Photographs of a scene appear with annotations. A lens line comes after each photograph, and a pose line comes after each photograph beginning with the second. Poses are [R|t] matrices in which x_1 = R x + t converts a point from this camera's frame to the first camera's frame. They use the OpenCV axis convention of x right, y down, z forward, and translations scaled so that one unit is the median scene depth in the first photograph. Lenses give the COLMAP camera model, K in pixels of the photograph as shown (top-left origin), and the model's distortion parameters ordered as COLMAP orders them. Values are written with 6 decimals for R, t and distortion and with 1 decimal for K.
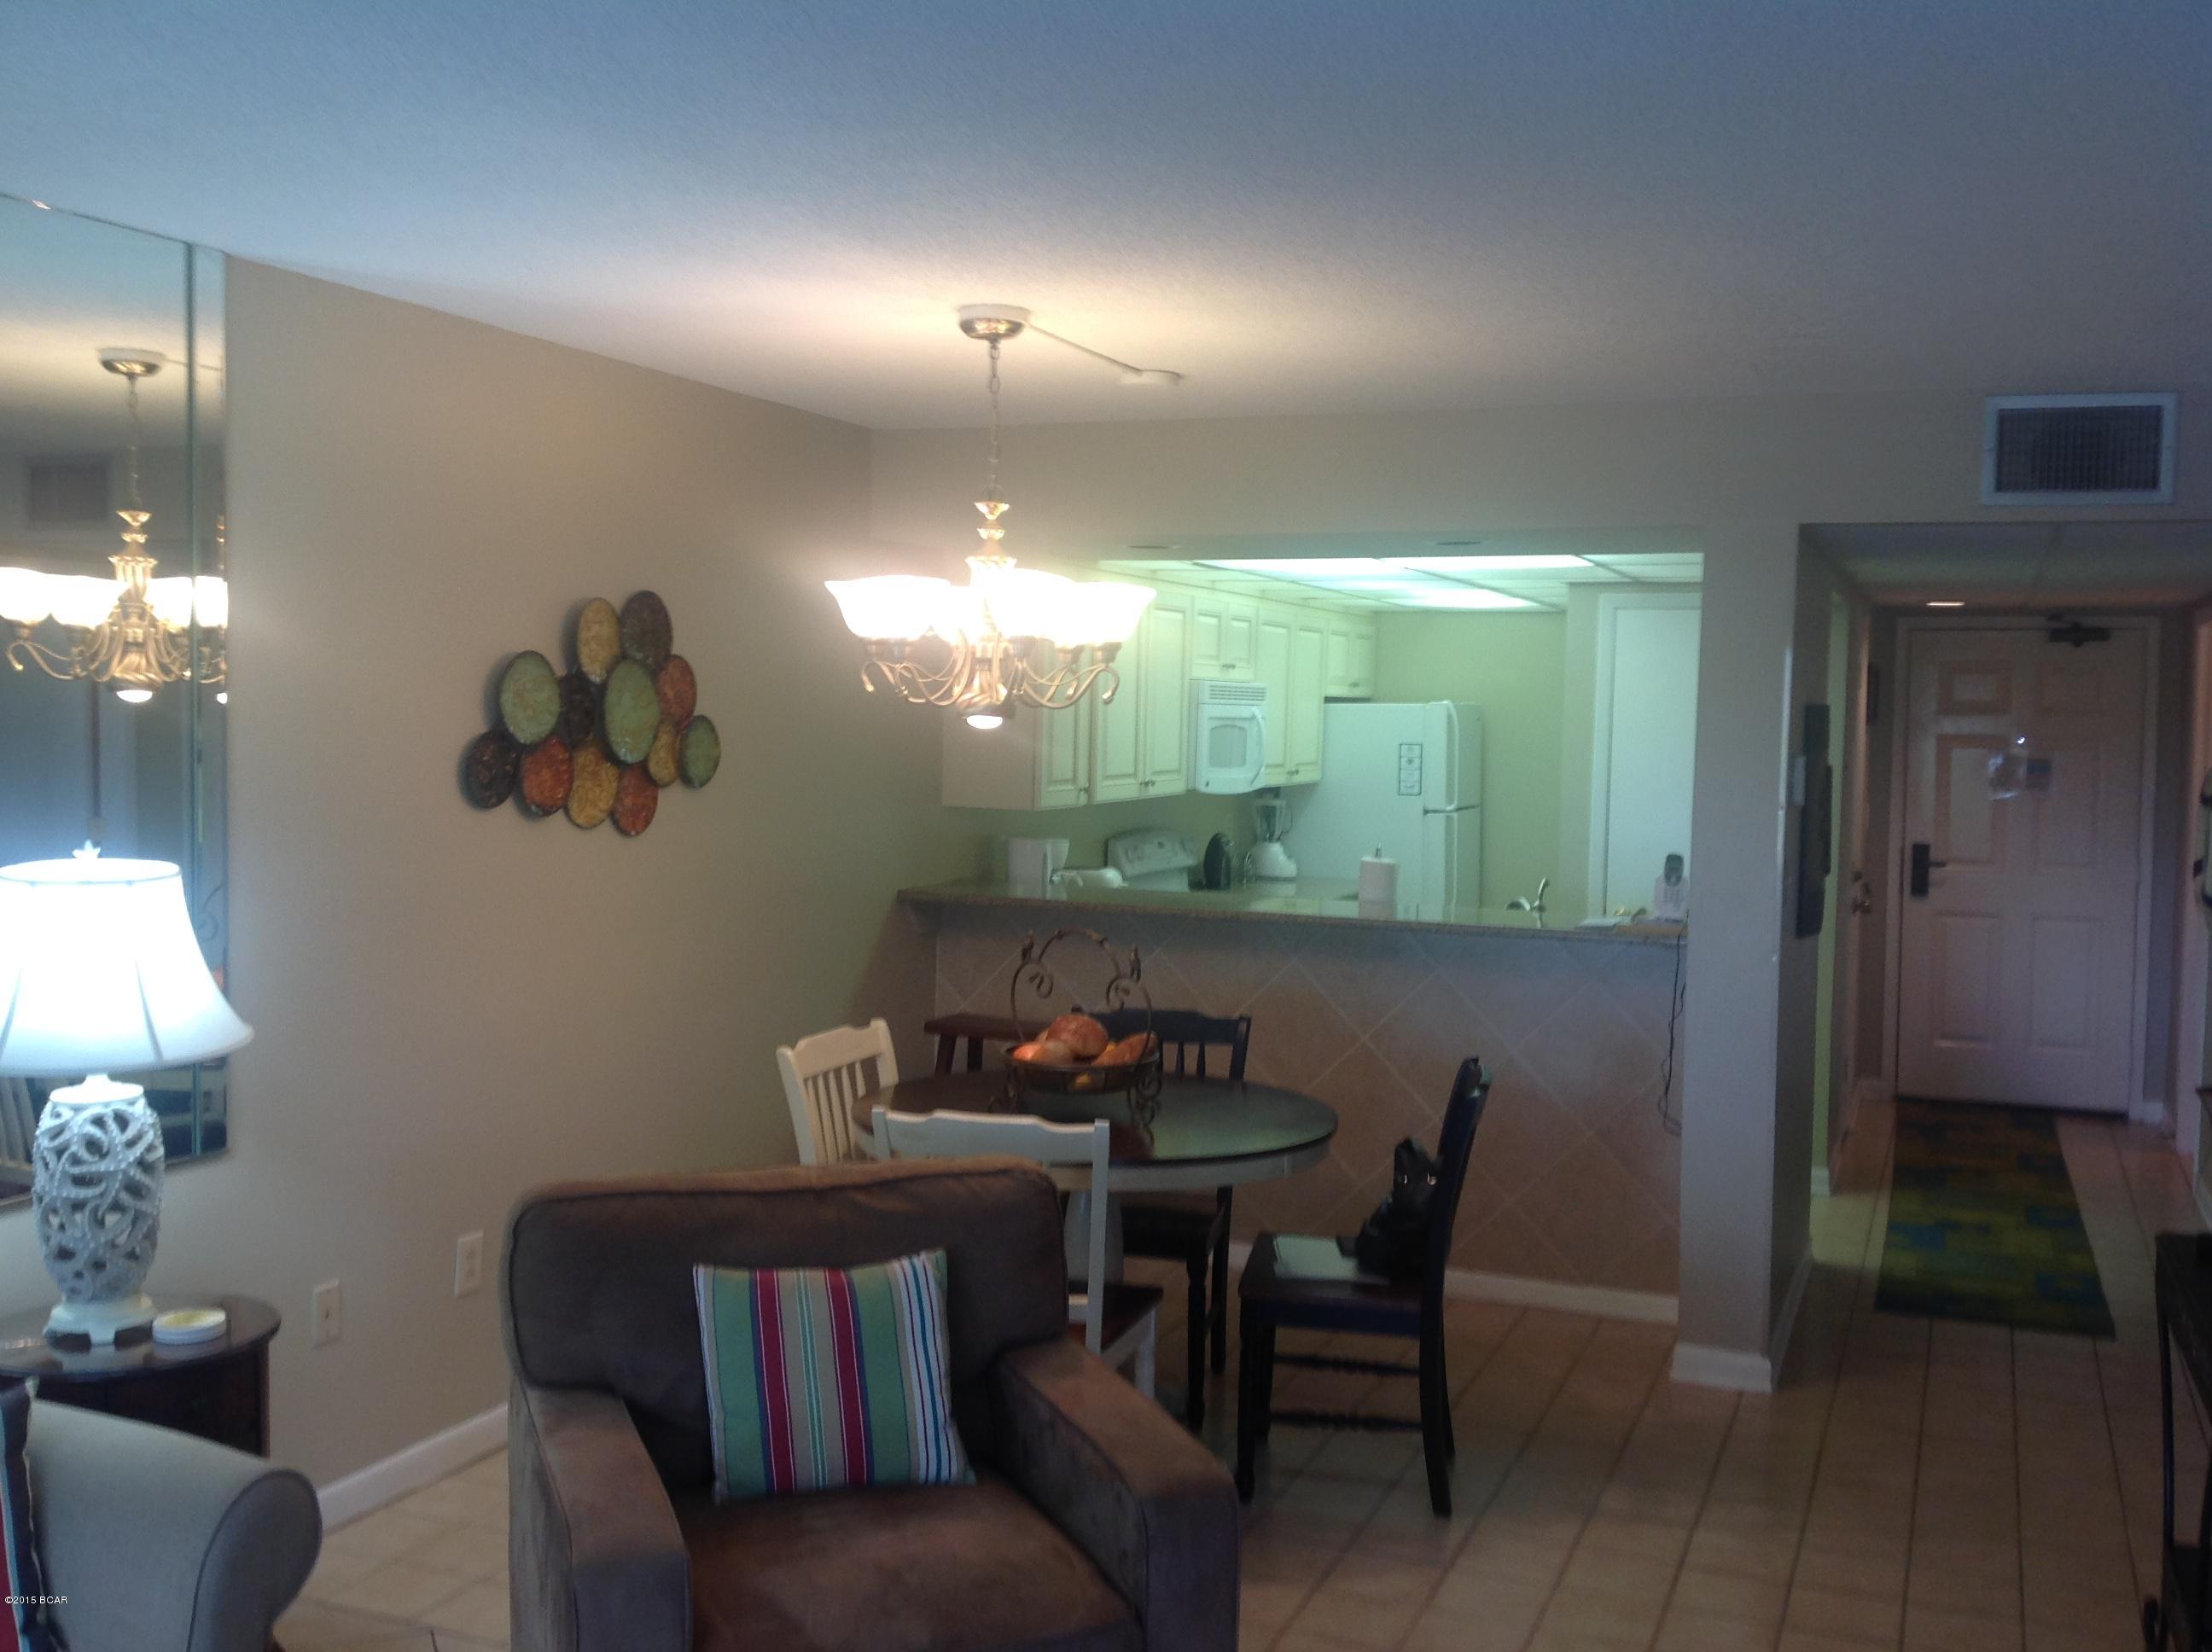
lens RADIAL K [[2204.2, 0, 1106.0], [0, 2204.2, 826.0], [0, 0, 1]] dist [0.233474, -0.517255]
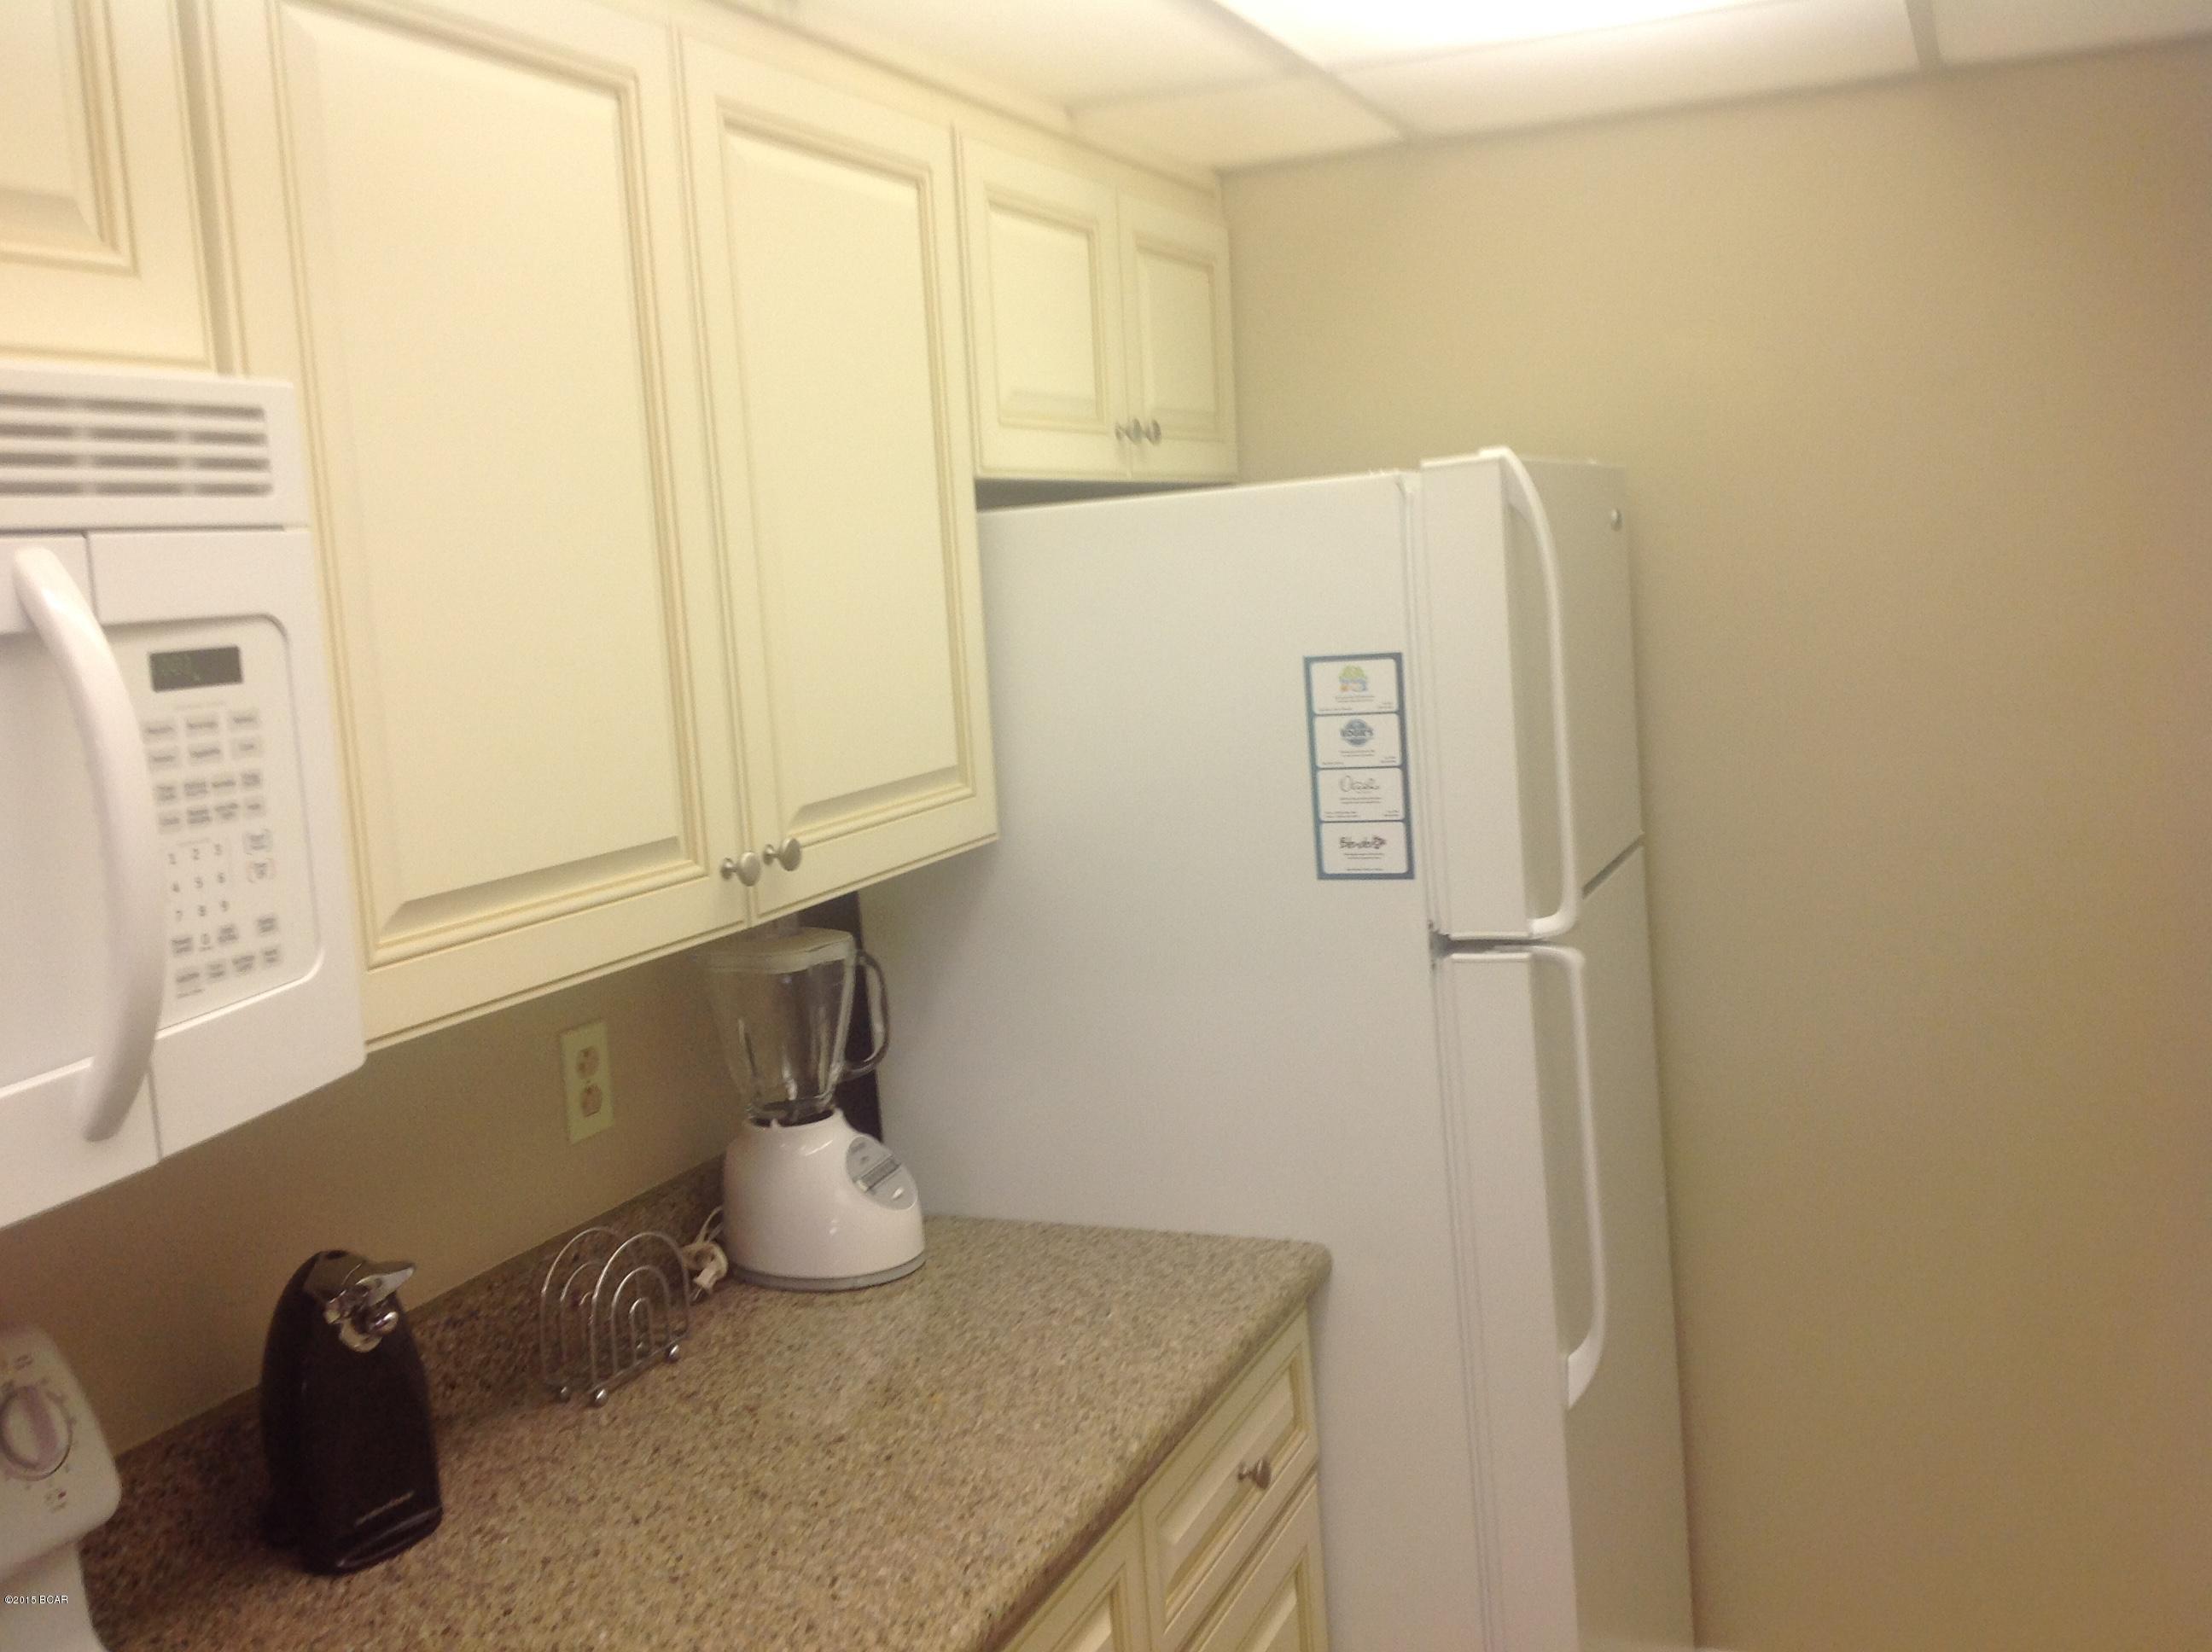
lens RADIAL K [[2202.4, 0, 1102.3], [0, 2202.4, 836.0], [0, 0, 1]] dist [0.054201, -0.008236]
pose [[0.995158, -0.087755, -0.044269, 0.226307], [0.090589, 0.993654, 0.066680, -0.067750], [0.038137, -0.070368, 0.996792, 1.451303]]
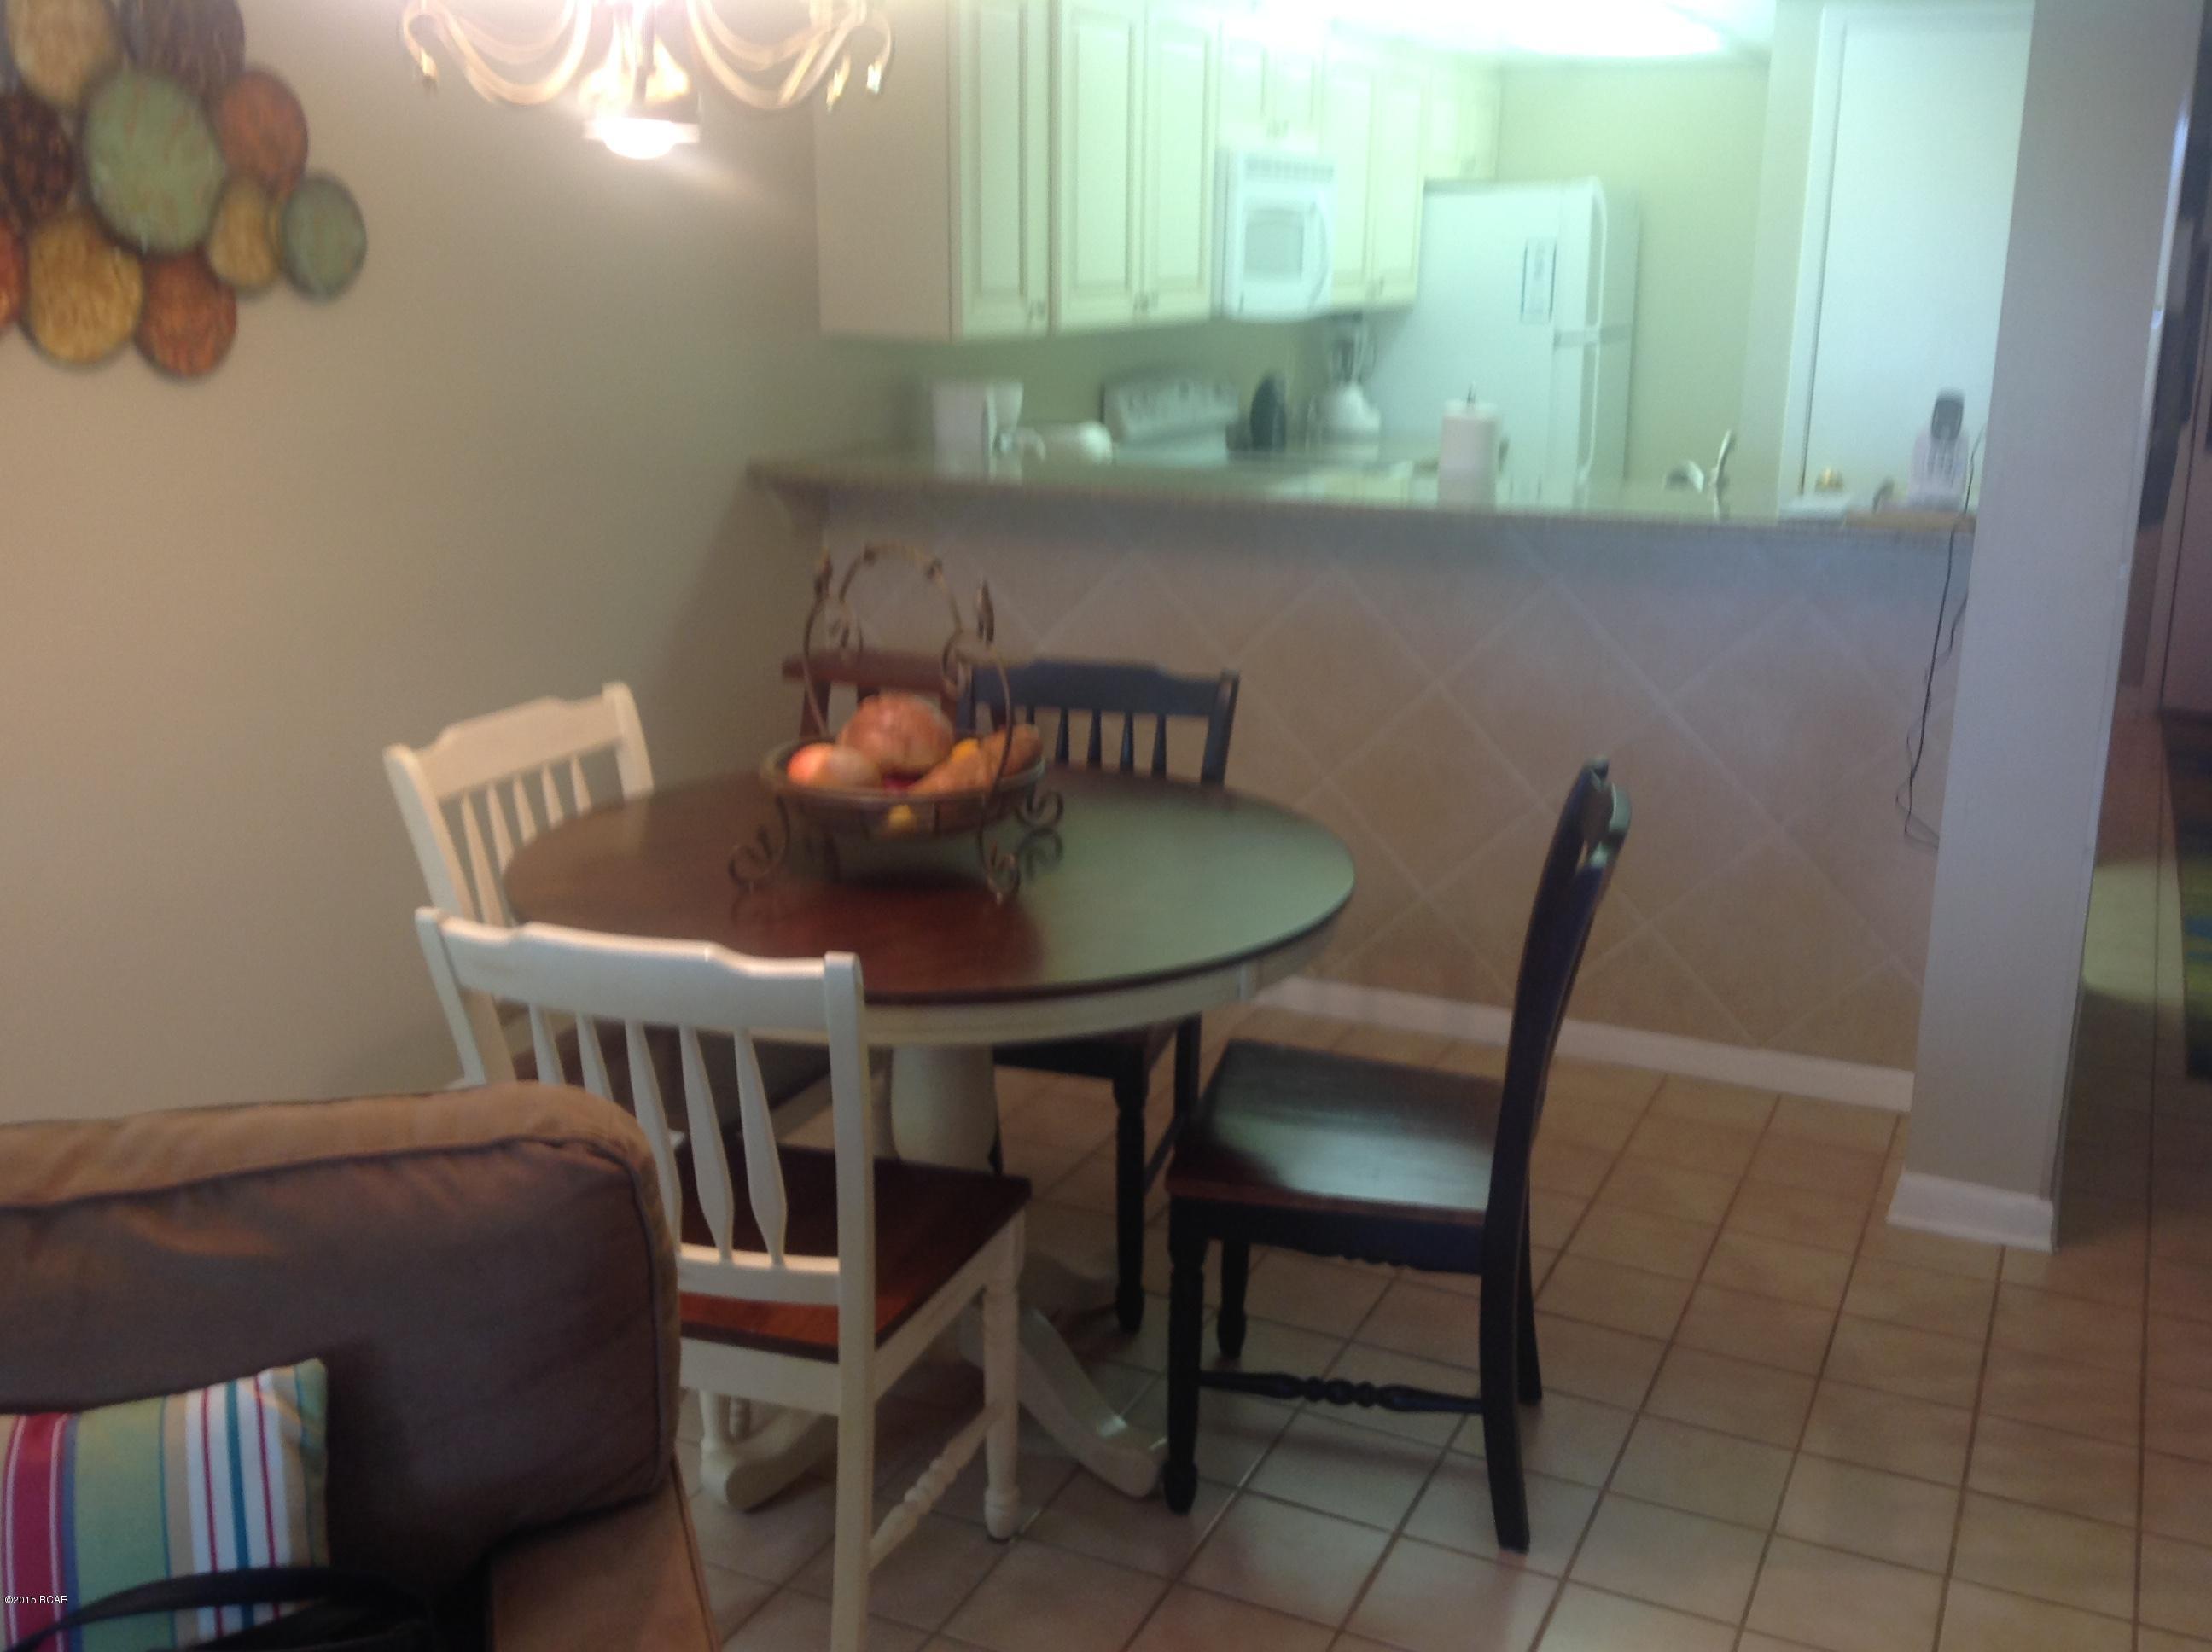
lens RADIAL K [[2202.4, 0, 1102.3], [0, 2202.4, 836.0], [0, 0, 1]] dist [0.054201, -0.008236]
pose [[0.998052, 0.002631, -0.062333, 0.072468], [0.010208, 0.978760, 0.204757, 0.004739], [0.061548, -0.204994, 0.976826, 0.430623]]
